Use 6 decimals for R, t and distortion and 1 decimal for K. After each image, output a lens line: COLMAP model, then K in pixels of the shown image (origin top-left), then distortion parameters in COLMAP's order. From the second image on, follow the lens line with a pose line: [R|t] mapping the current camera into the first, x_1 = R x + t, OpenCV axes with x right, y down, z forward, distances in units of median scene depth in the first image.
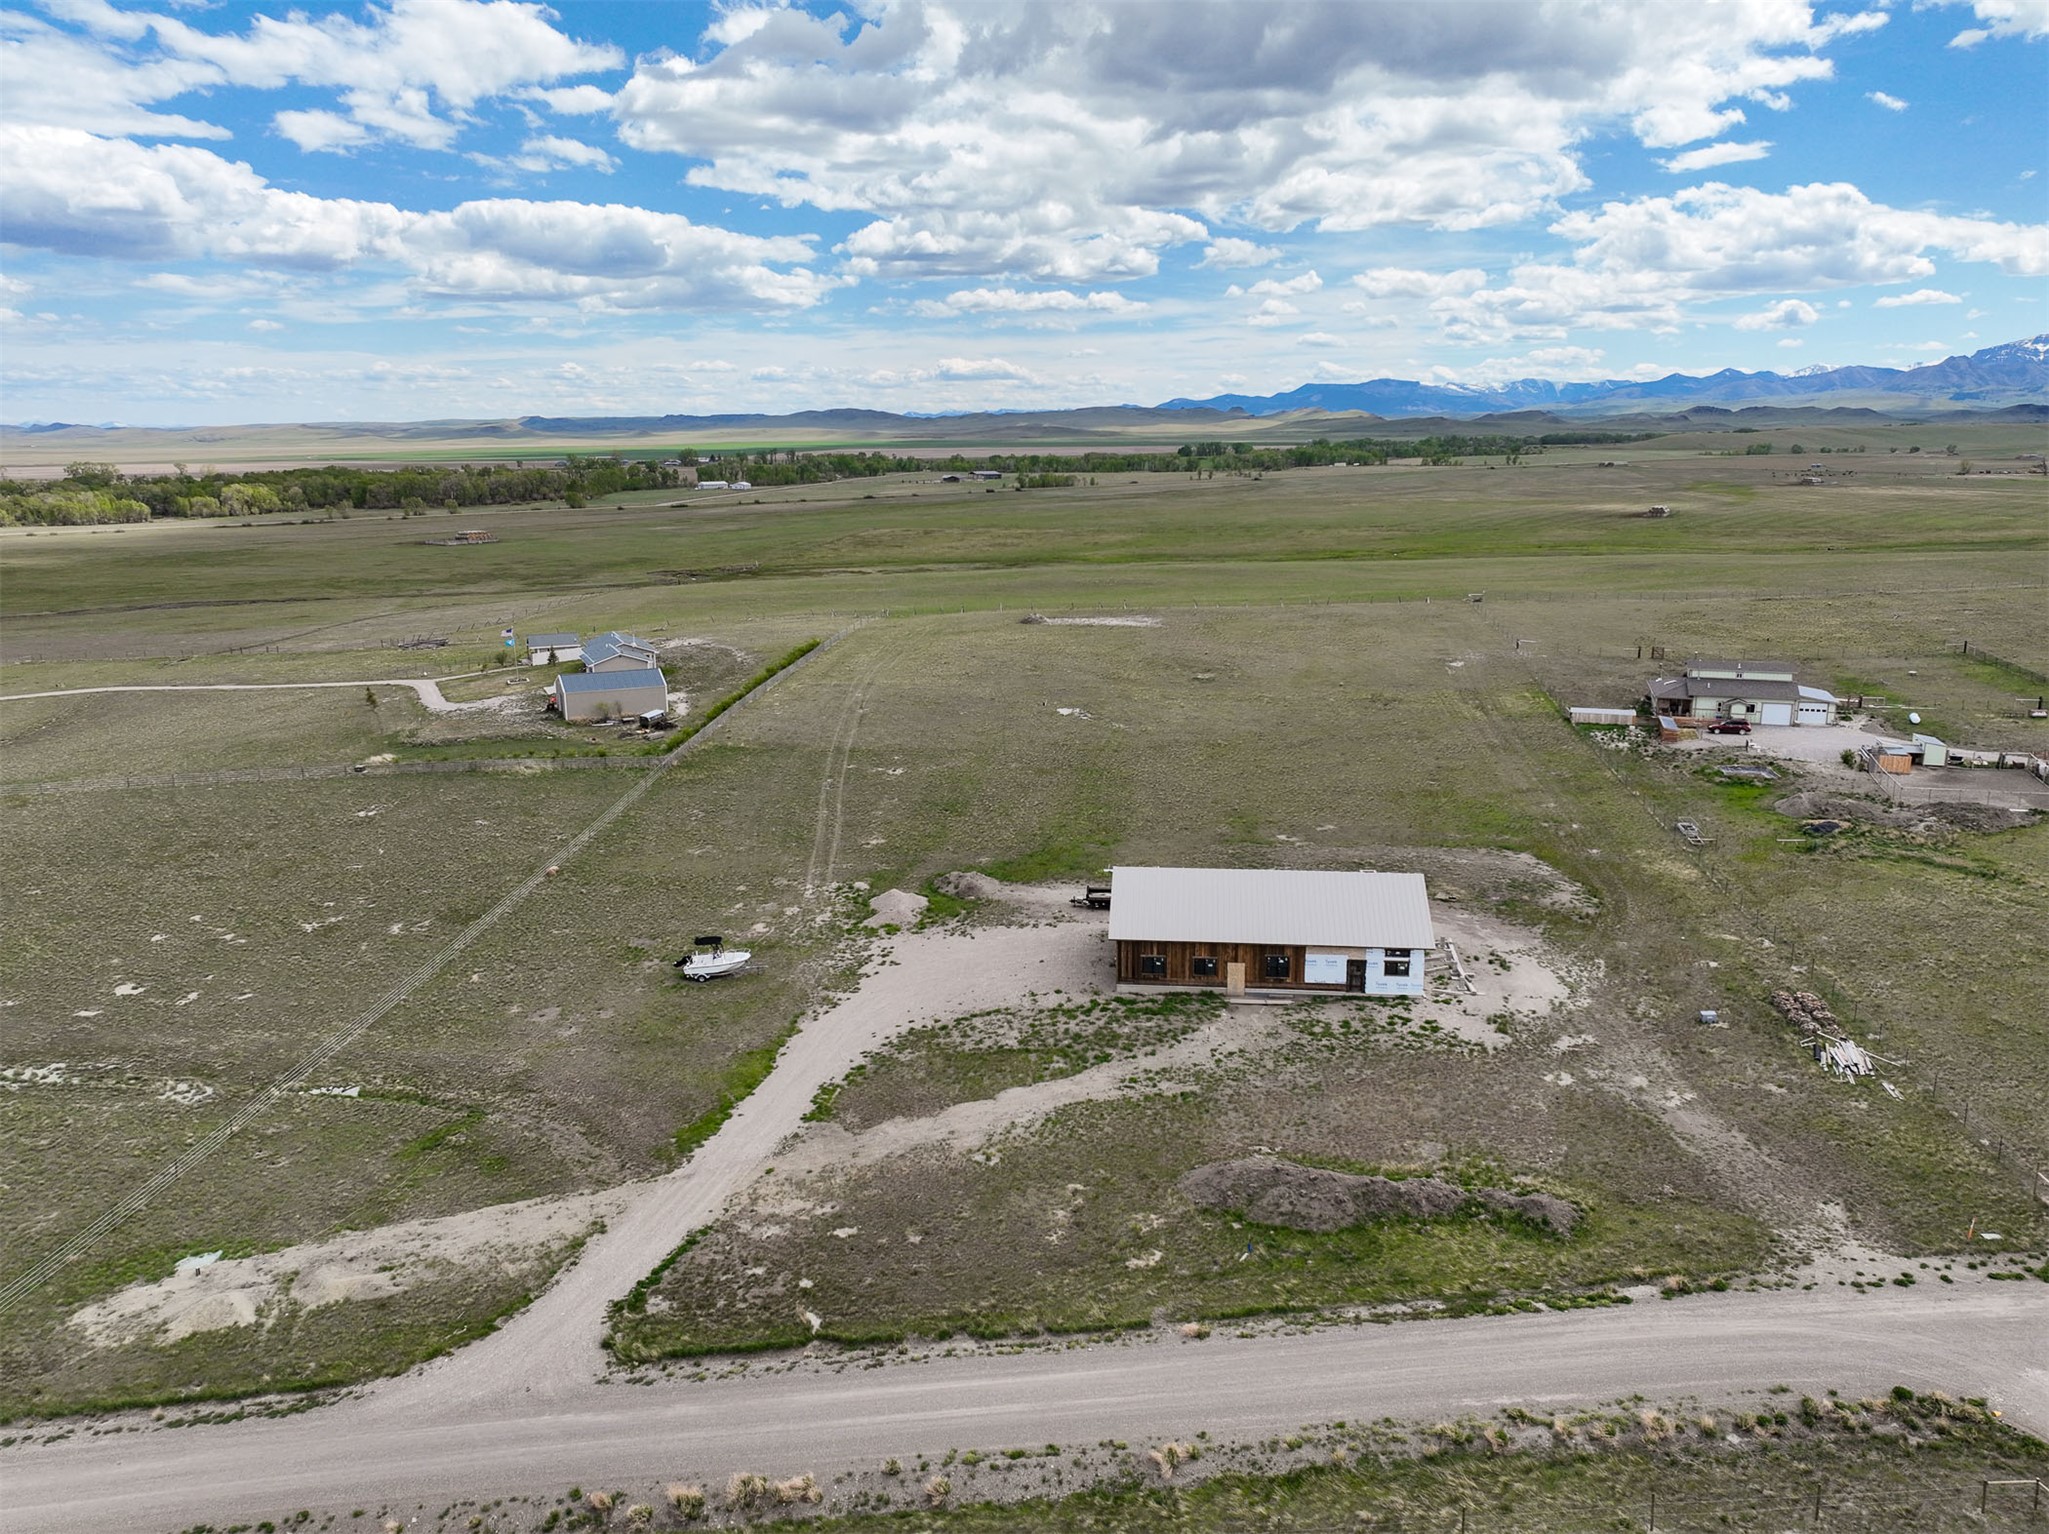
lens RADIAL K [[1445.6, 0, 1024.5], [0, 1445.6, 767.0], [0, 0, 1]] dist [0.002700, 0.006232]
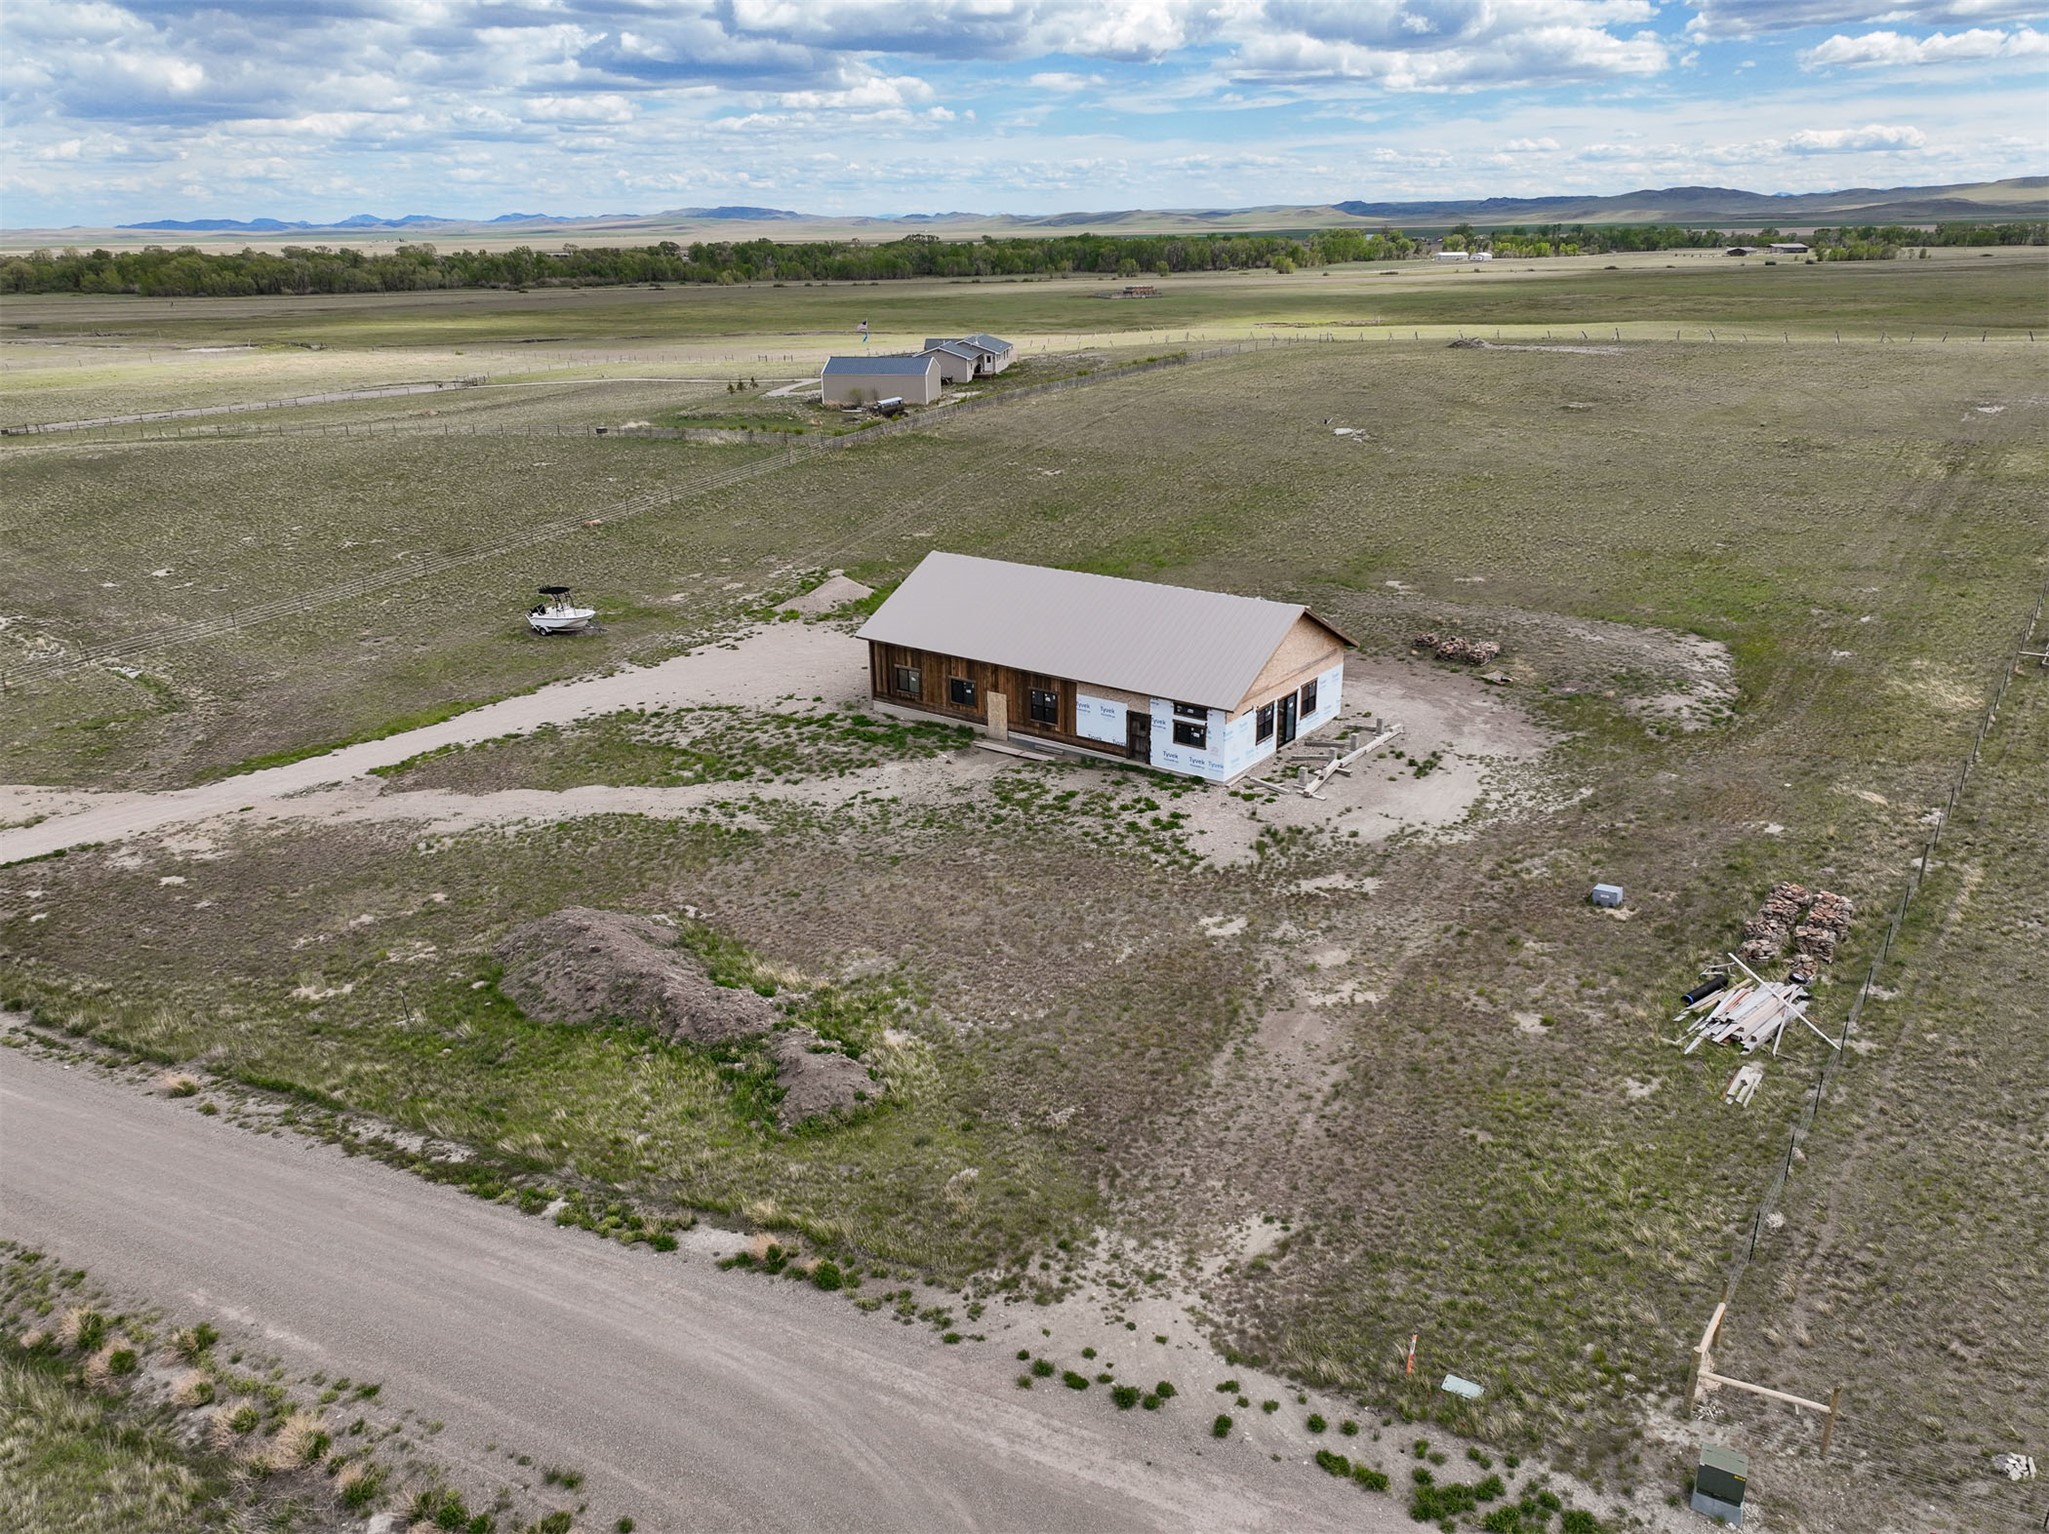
lens RADIAL K [[1447.0, 0, 1024.5], [0, 1447.0, 767.0], [0, 0, 1]] dist [-0.039951, 0.038950]
pose [[0.877019, 0.173758, -0.447935, 0.486880], [-0.108875, 0.979935, 0.166955, 0.052158], [0.467956, -0.097654, 0.878340, 0.385924]]
